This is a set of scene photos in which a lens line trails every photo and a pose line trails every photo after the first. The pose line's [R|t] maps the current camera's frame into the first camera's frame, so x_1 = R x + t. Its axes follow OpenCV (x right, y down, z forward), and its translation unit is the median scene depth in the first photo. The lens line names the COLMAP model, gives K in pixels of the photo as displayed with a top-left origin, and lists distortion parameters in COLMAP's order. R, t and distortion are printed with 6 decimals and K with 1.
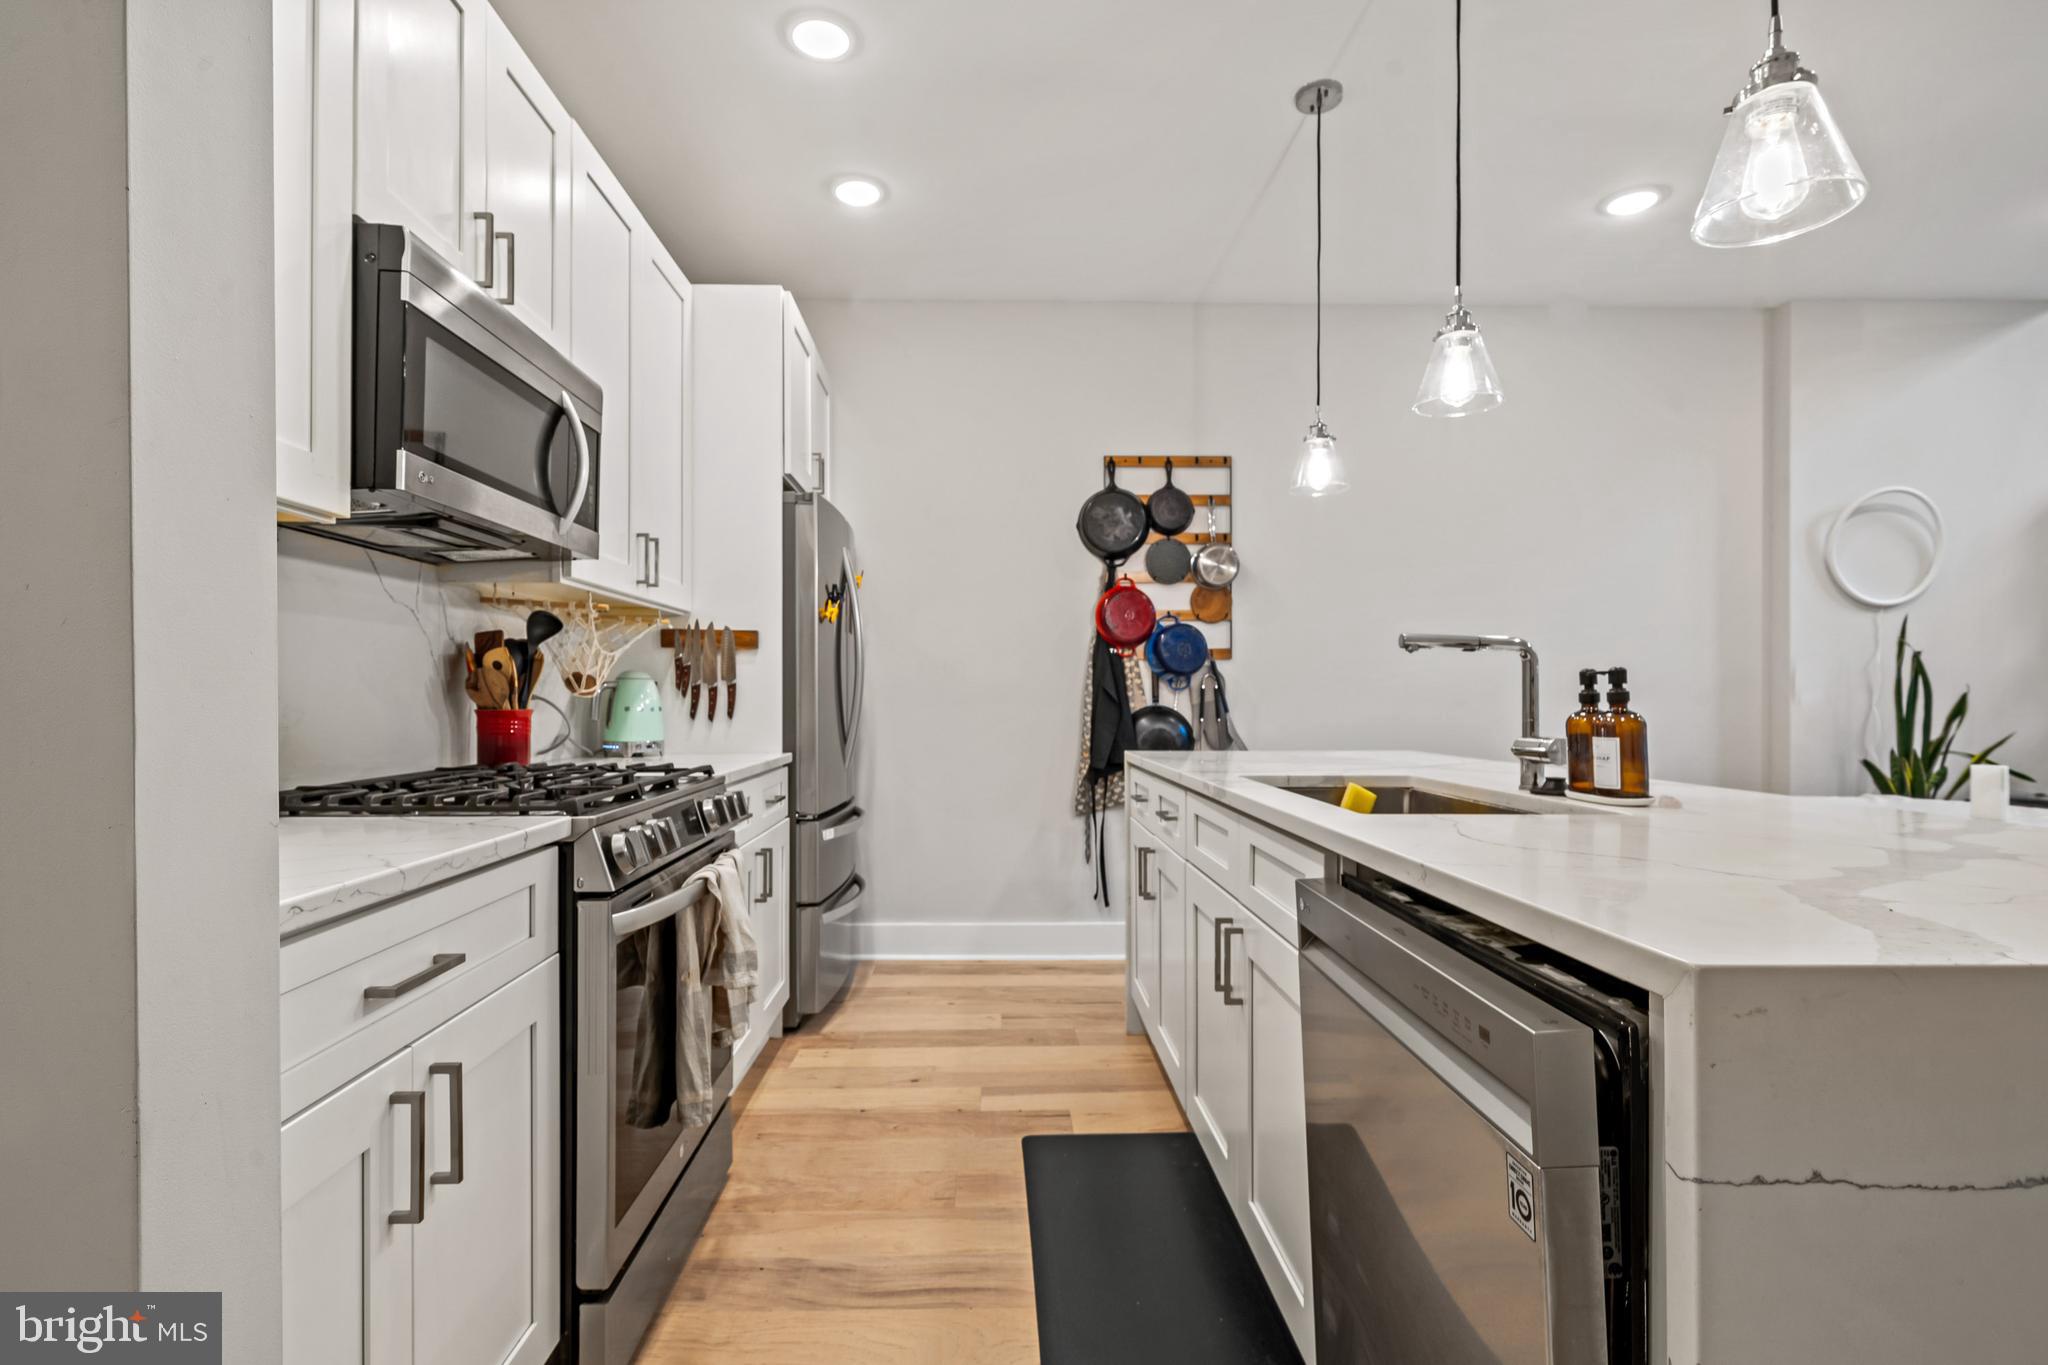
lens RADIAL K [[968.1, 0, 1028.8], [0, 968.1, 684.1], [0, 0, 1]] dist [0.000945, 0.000415]
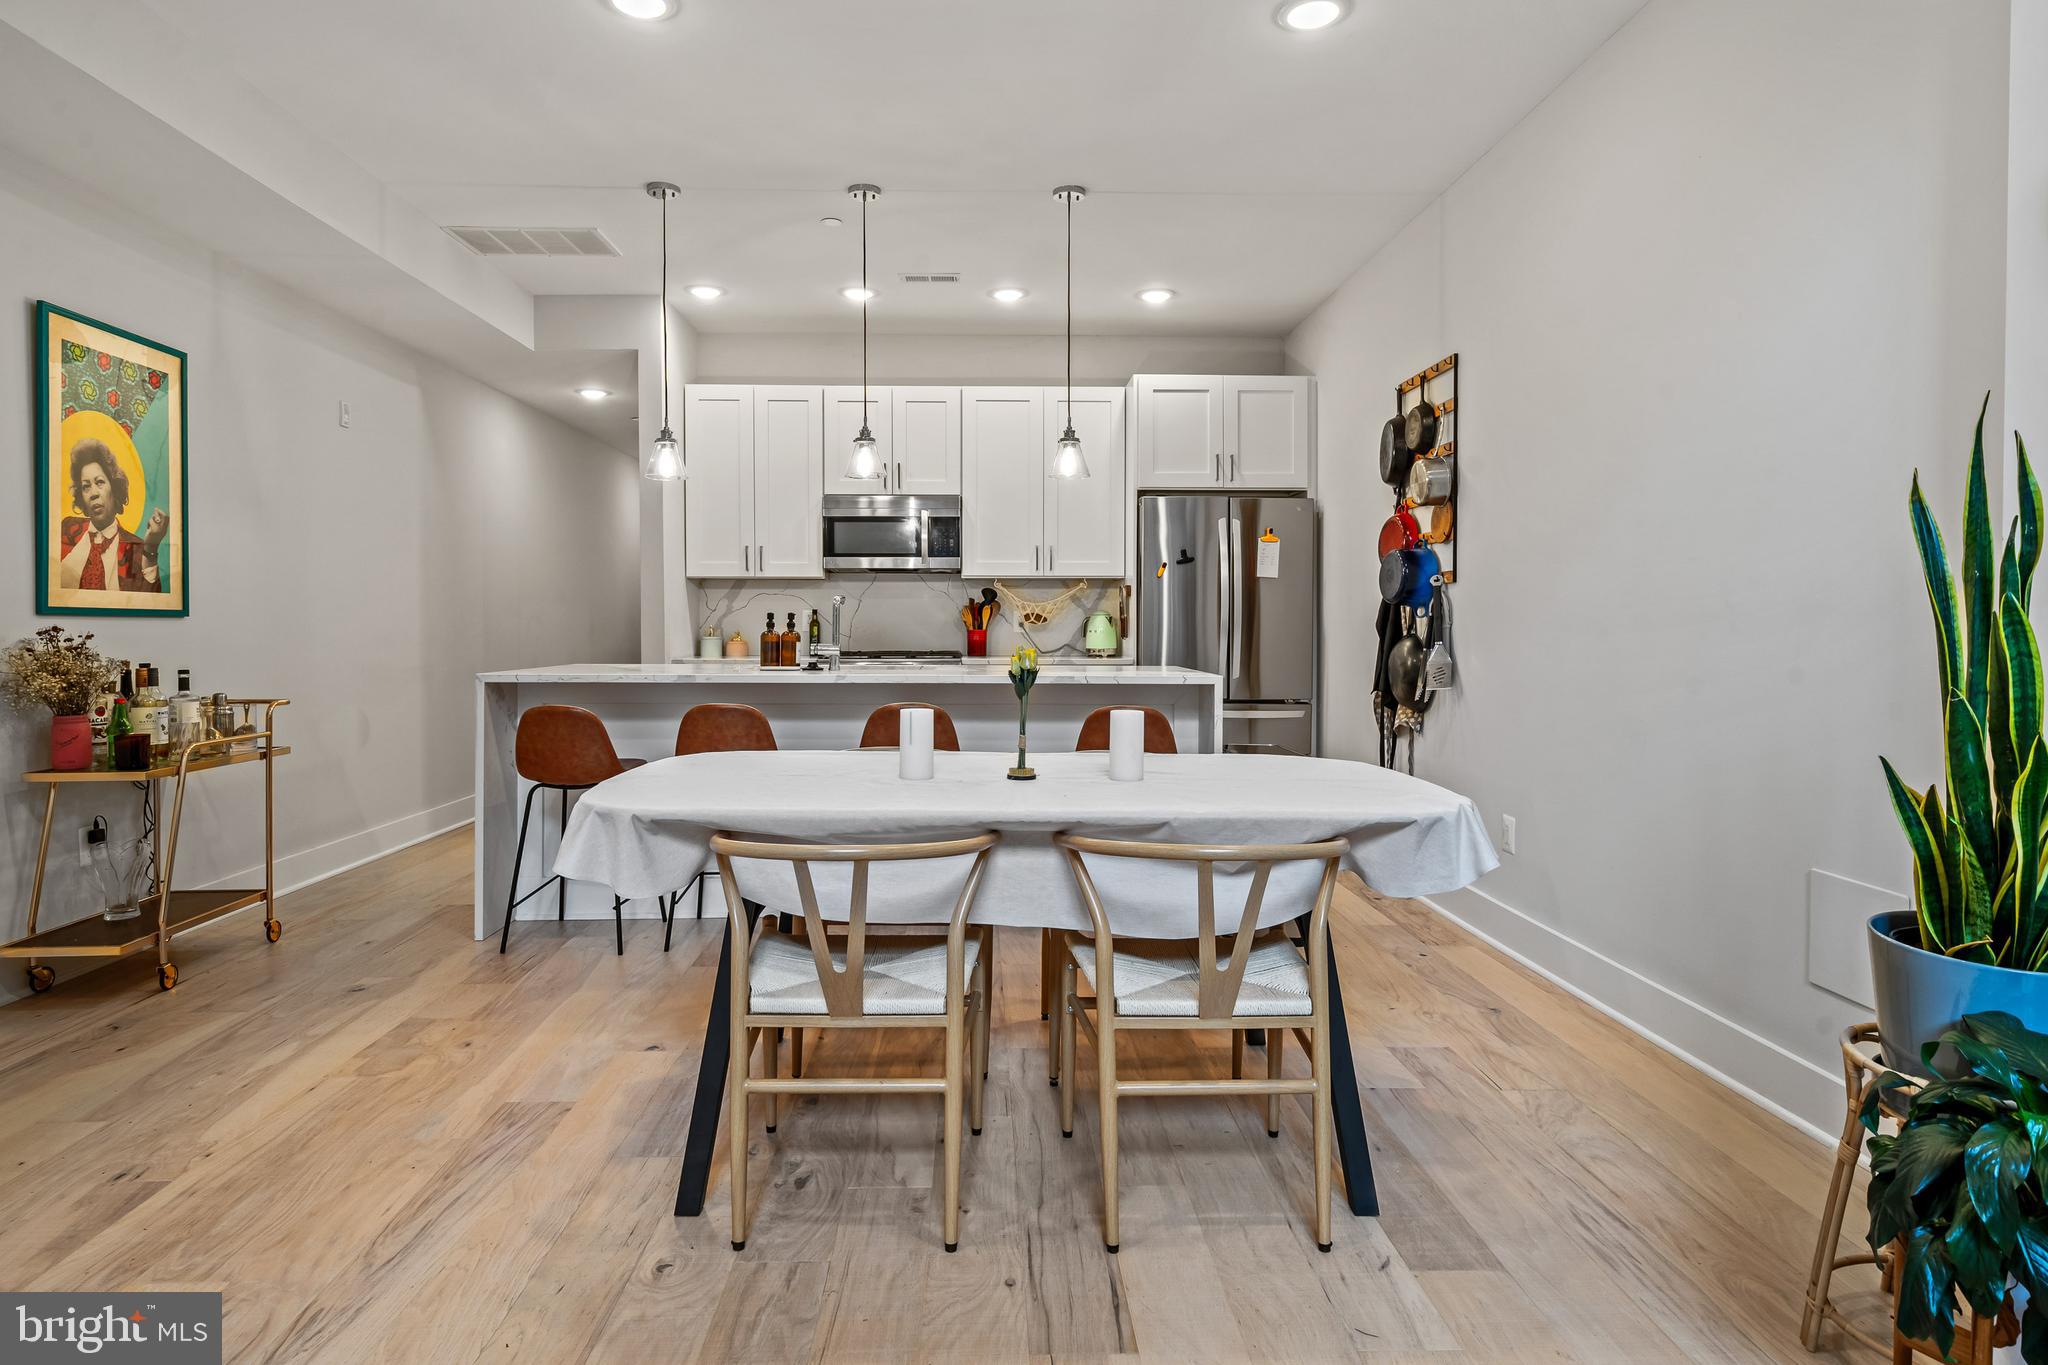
lens RADIAL K [[1111.5, 0, 999.2], [0, 1111.5, 636.6], [0, 0, 1]] dist [0.002176, -0.000012]
pose [[-0.001353, 0.010875, -0.999940, 2.163529], [0.013149, 0.999855, 0.010857, 0.012888], [0.999913, -0.013134, -0.001496, 1.012760]]
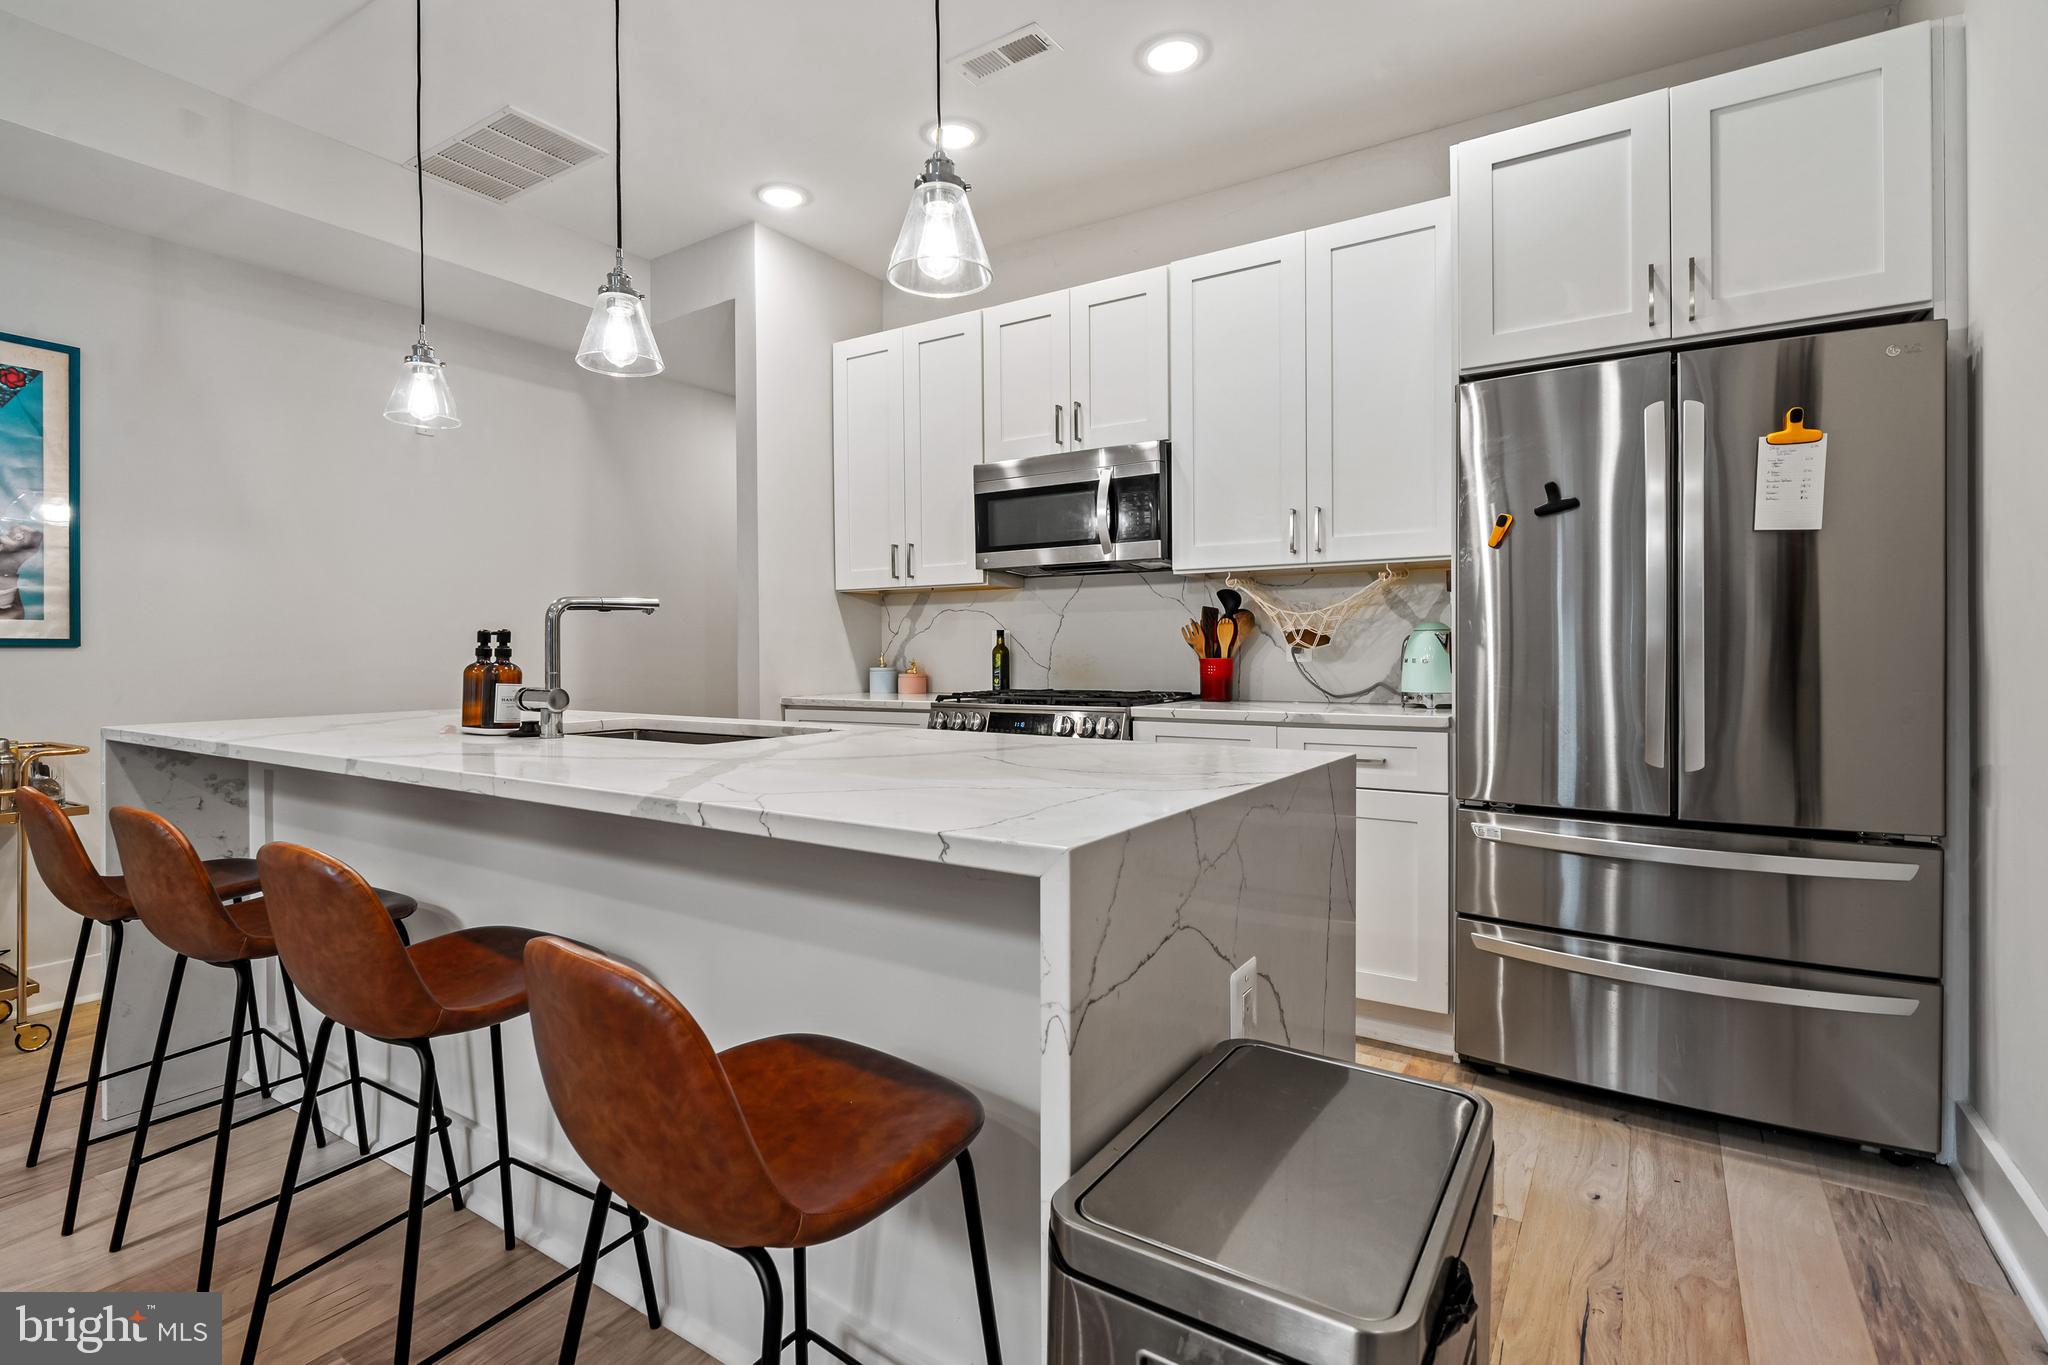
lens RADIAL K [[968.1, 0, 1002.0], [0, 968.1, 651.6], [0, 0, 1]] dist [0.000945, 0.000415]
pose [[-0.580737, 0.001167, -0.814090, 0.832187], [0.015944, 0.999823, -0.009941, 0.024359], [0.813935, -0.018753, -0.580654, 1.531589]]
